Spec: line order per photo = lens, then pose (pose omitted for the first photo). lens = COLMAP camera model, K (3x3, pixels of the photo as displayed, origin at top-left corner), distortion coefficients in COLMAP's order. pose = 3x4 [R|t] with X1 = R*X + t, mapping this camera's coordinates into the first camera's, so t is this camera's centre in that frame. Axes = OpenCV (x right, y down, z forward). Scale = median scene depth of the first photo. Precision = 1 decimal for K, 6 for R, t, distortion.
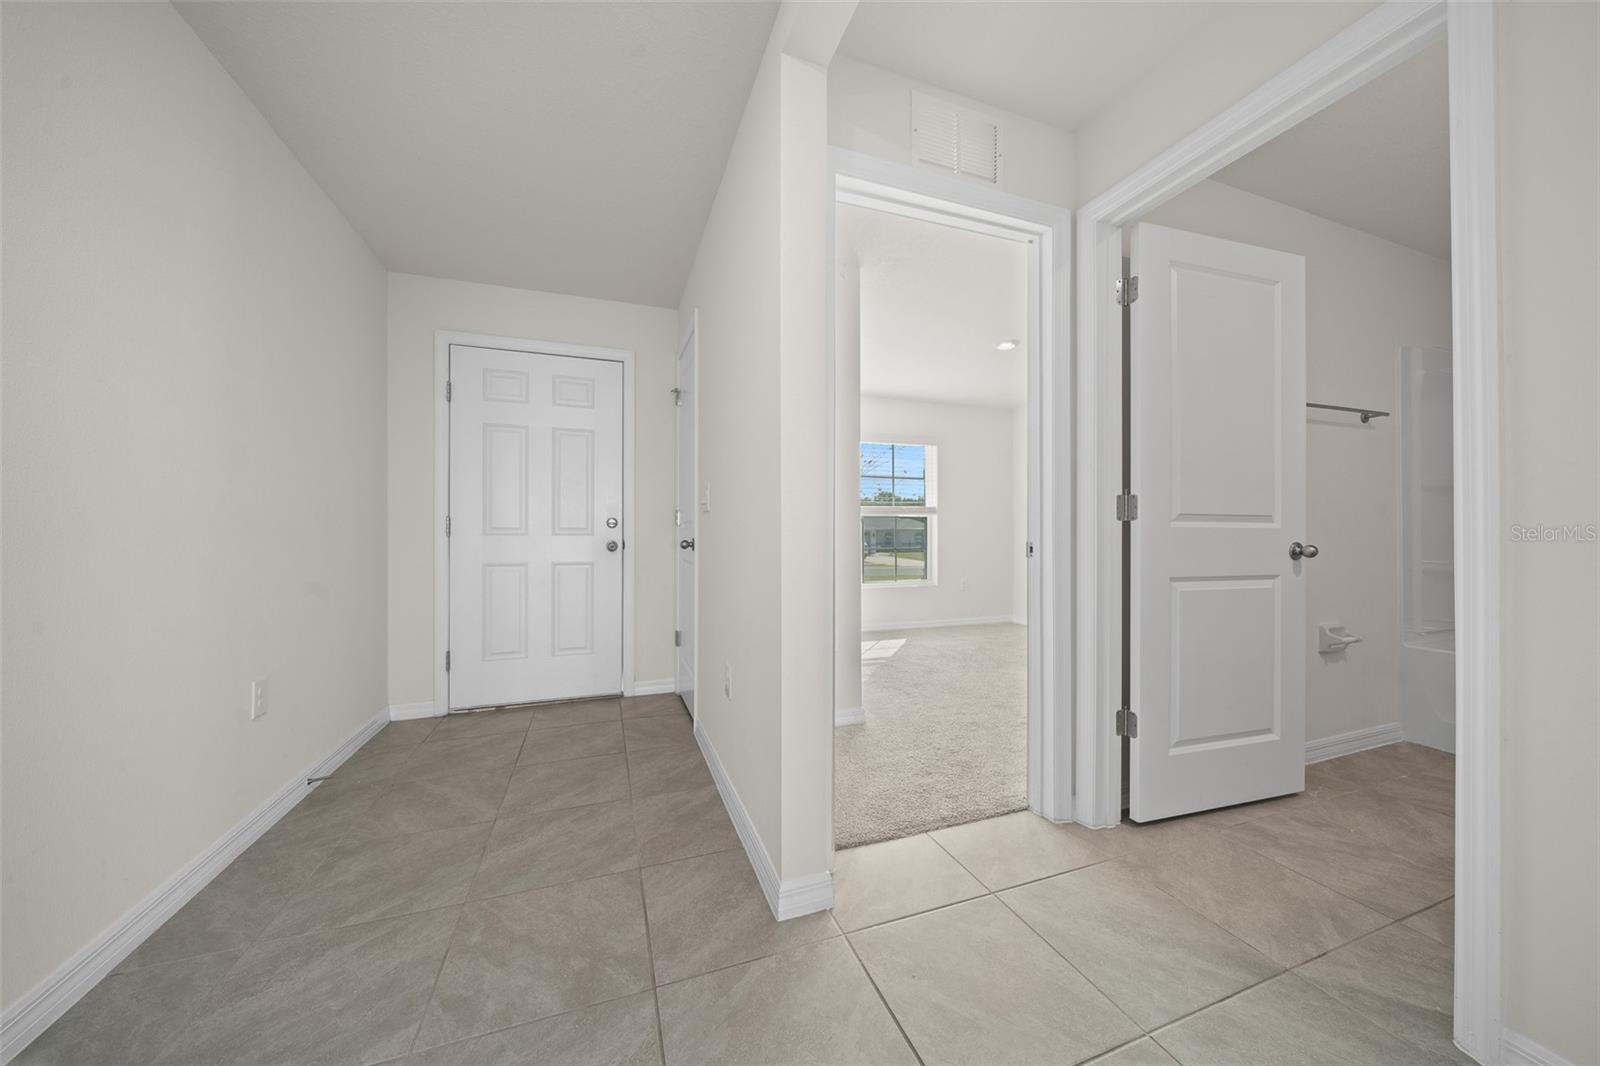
lens RADIAL K [[541.8, 0, 800.0], [0, 541.8, 533.0], [0, 0, 1]] dist [-0.008085, 0.000045]
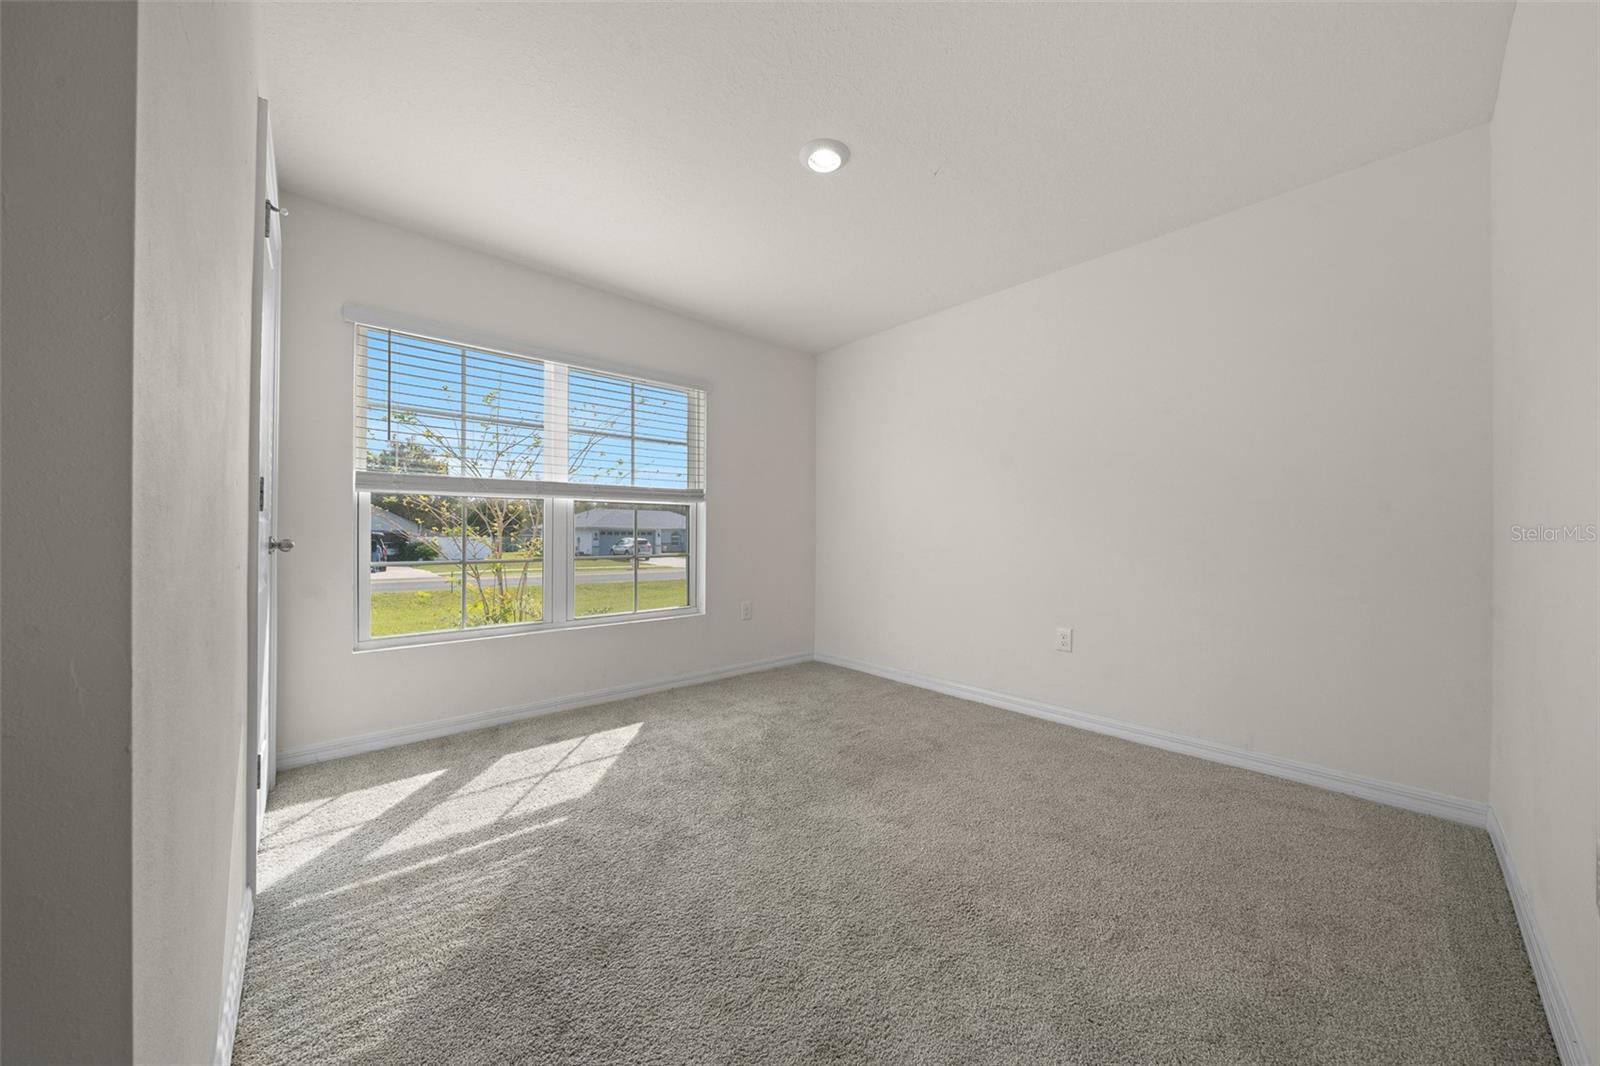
lens RADIAL K [[541.8, 0, 800.0], [0, 541.8, 533.0], [0, 0, 1]] dist [-0.008085, 0.000045]
pose [[0.928868, 0.007610, 0.370332, 0.124709], [-0.007701, 0.999970, -0.001234, 0.001461], [-0.370330, -0.001706, 0.928899, 0.385771]]
